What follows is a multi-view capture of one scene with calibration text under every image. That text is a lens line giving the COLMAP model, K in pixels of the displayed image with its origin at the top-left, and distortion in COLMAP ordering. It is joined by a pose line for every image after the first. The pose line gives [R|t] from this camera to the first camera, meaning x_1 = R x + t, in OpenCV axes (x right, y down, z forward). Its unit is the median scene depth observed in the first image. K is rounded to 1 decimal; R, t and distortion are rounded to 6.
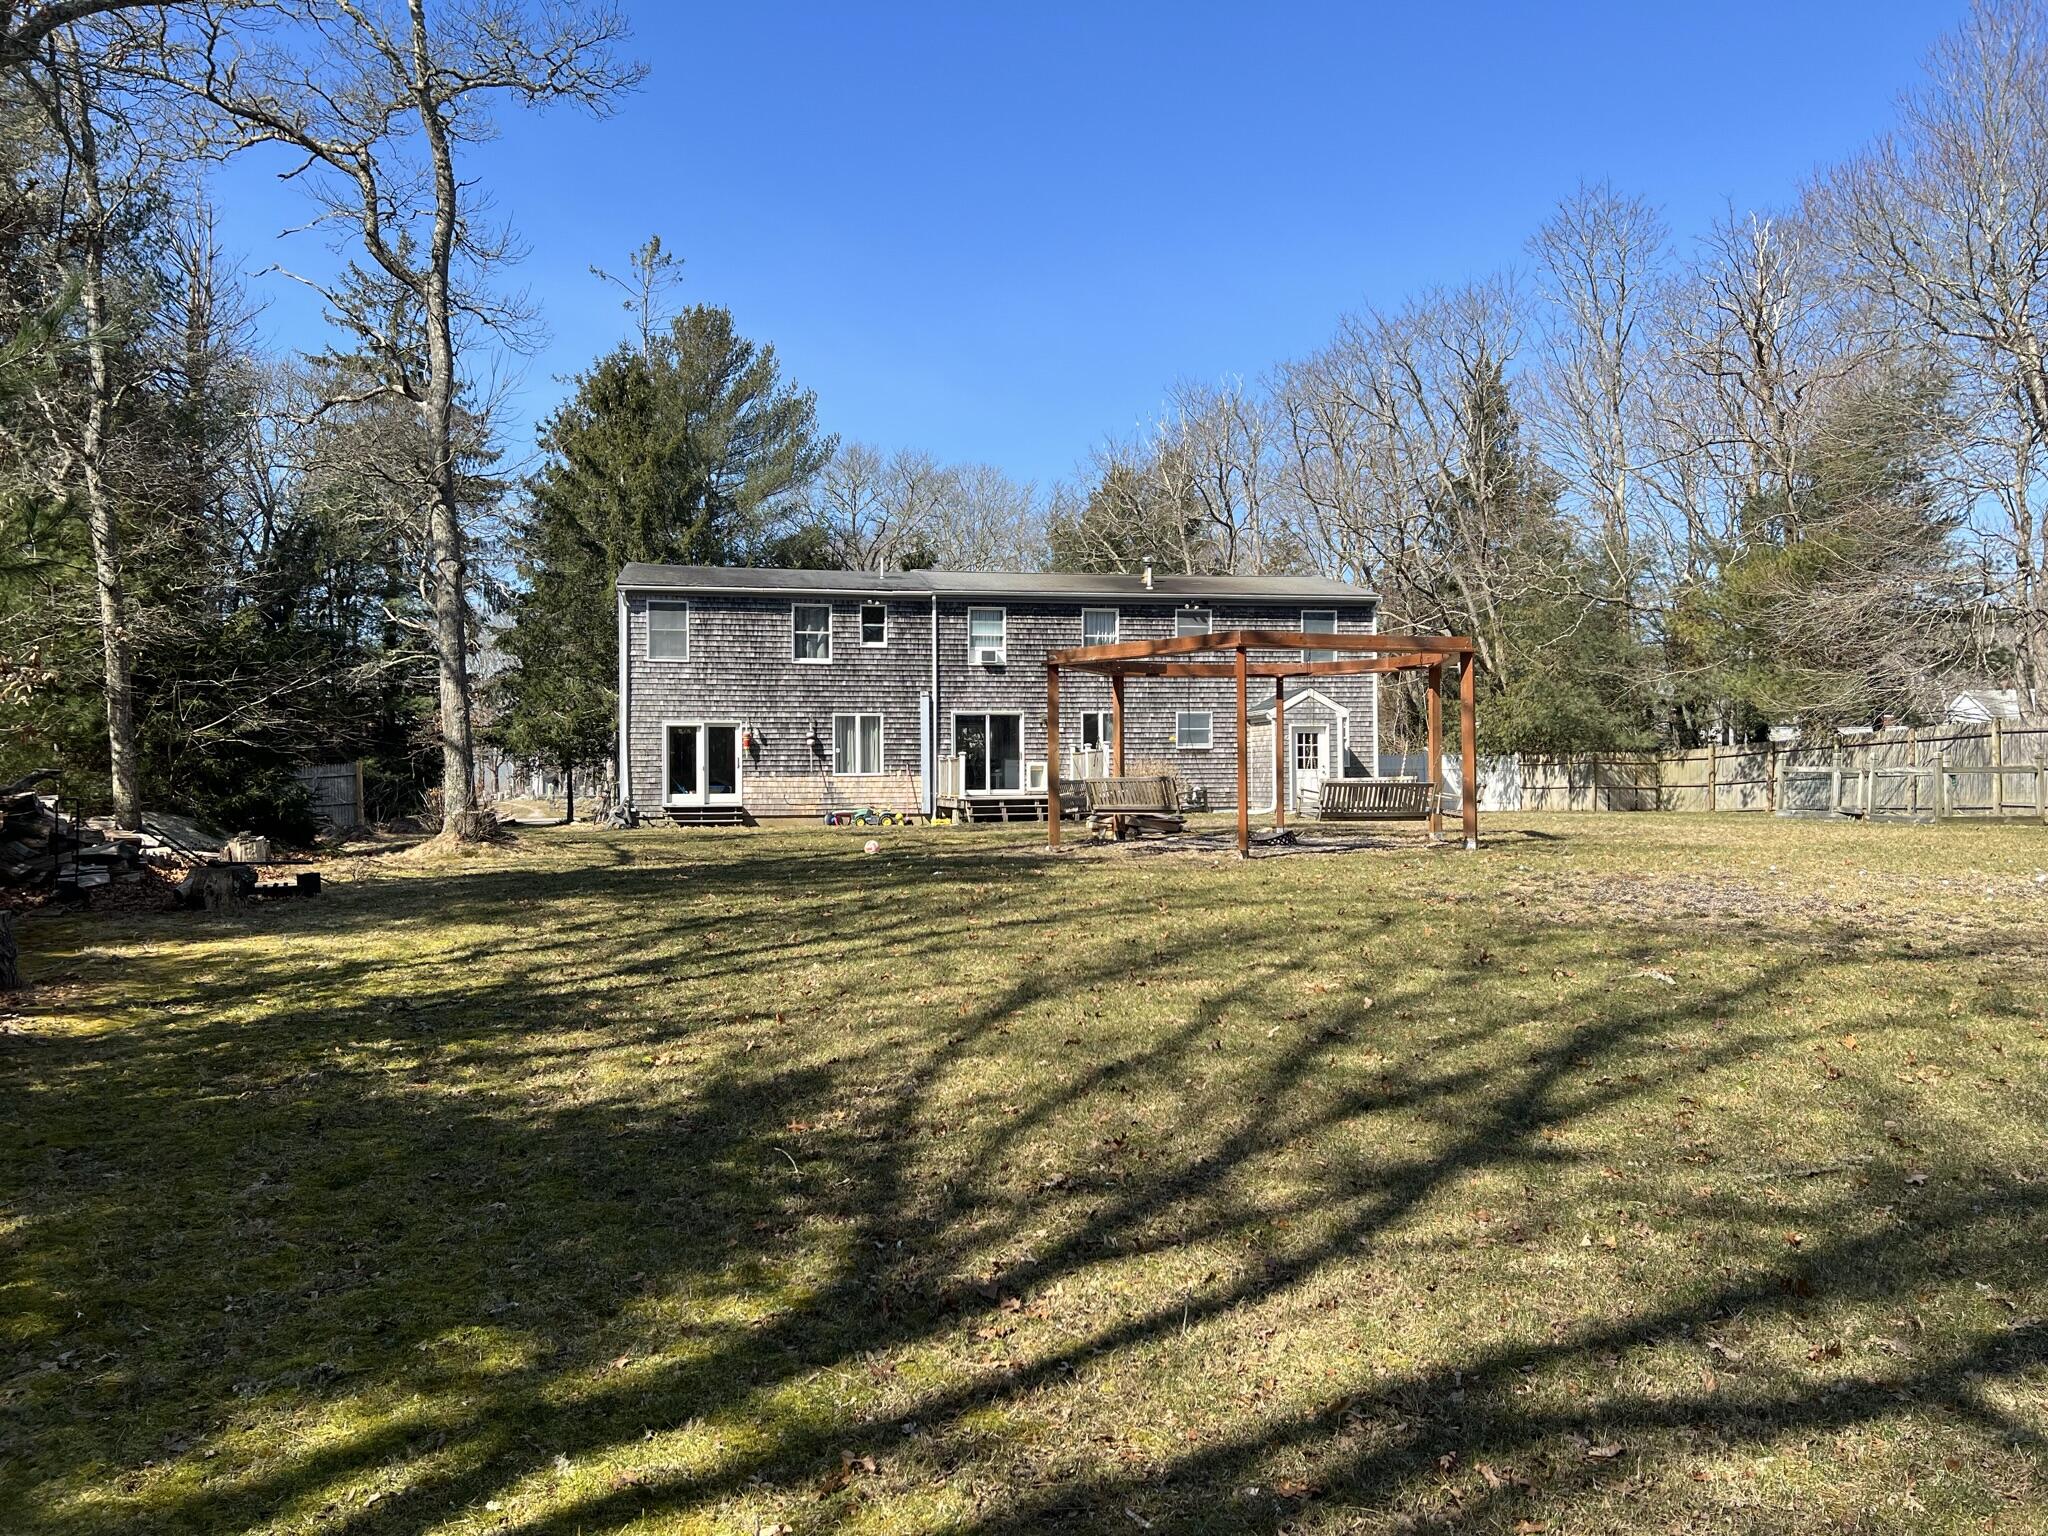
lens RADIAL K [[1525.5, 0, 1026.2], [0, 1525.5, 770.9], [0, 0, 1]] dist [0.021746, -0.015839]
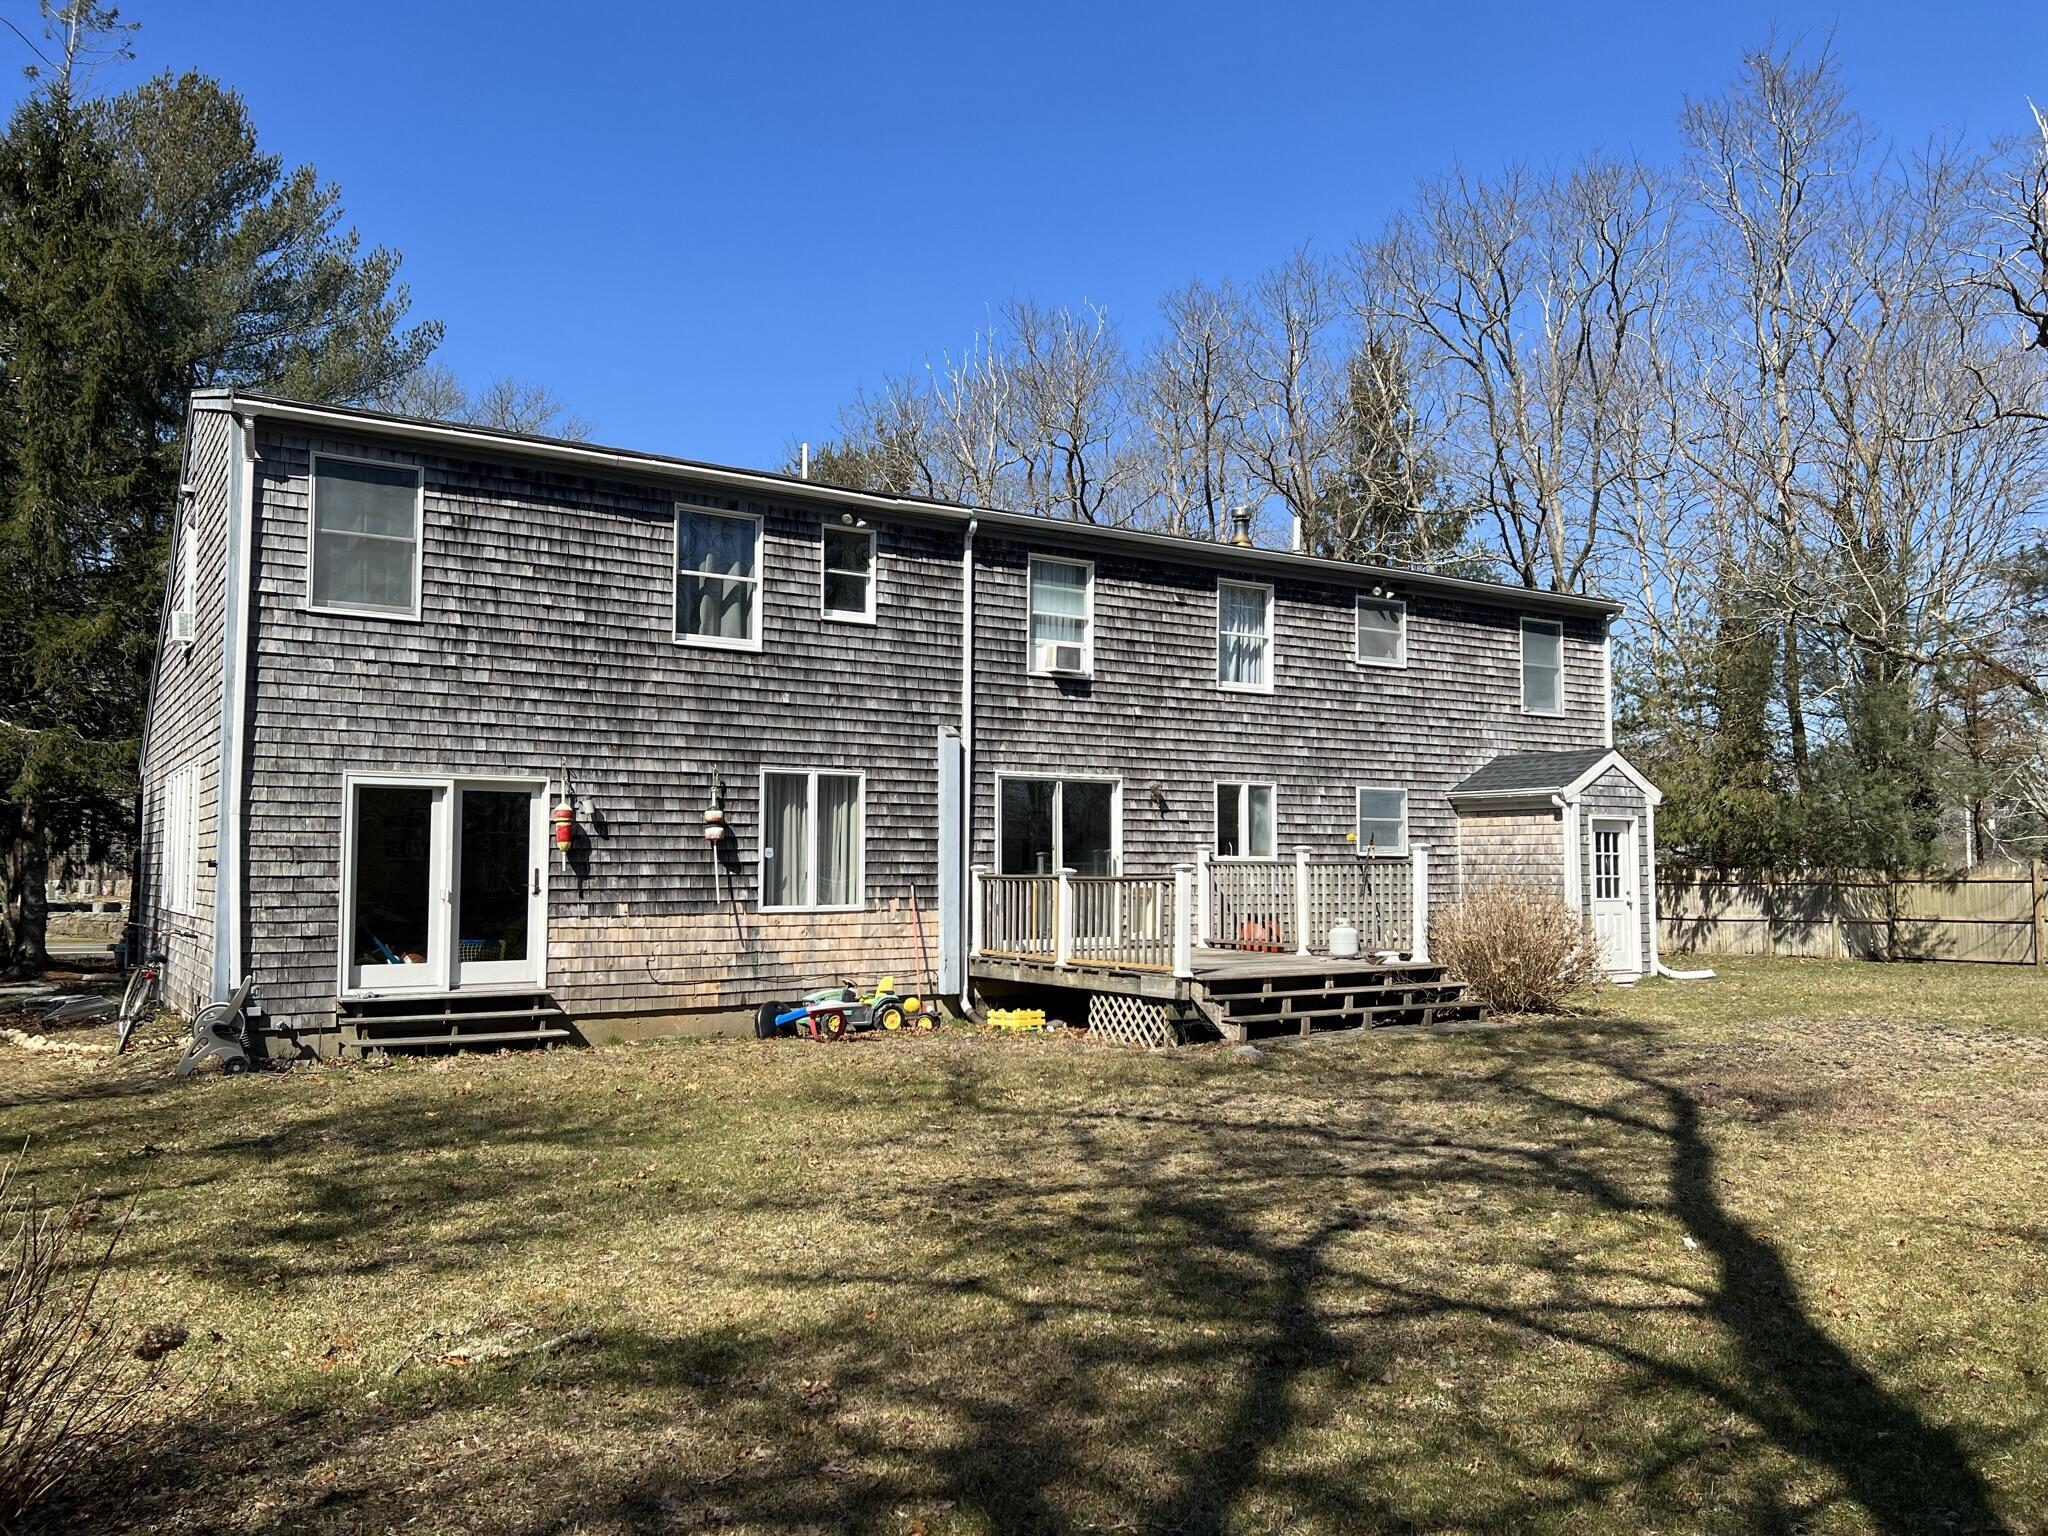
lens RADIAL K [[1525.5, 0, 976.8], [0, 1525.5, 758.1], [0, 0, 1]] dist [0.021746, -0.015839]
pose [[0.929282, 0.035398, 0.367671, -0.226788], [-0.011895, 0.997749, -0.065997, -0.012501], [-0.369179, 0.056956, 0.927611, 0.578111]]
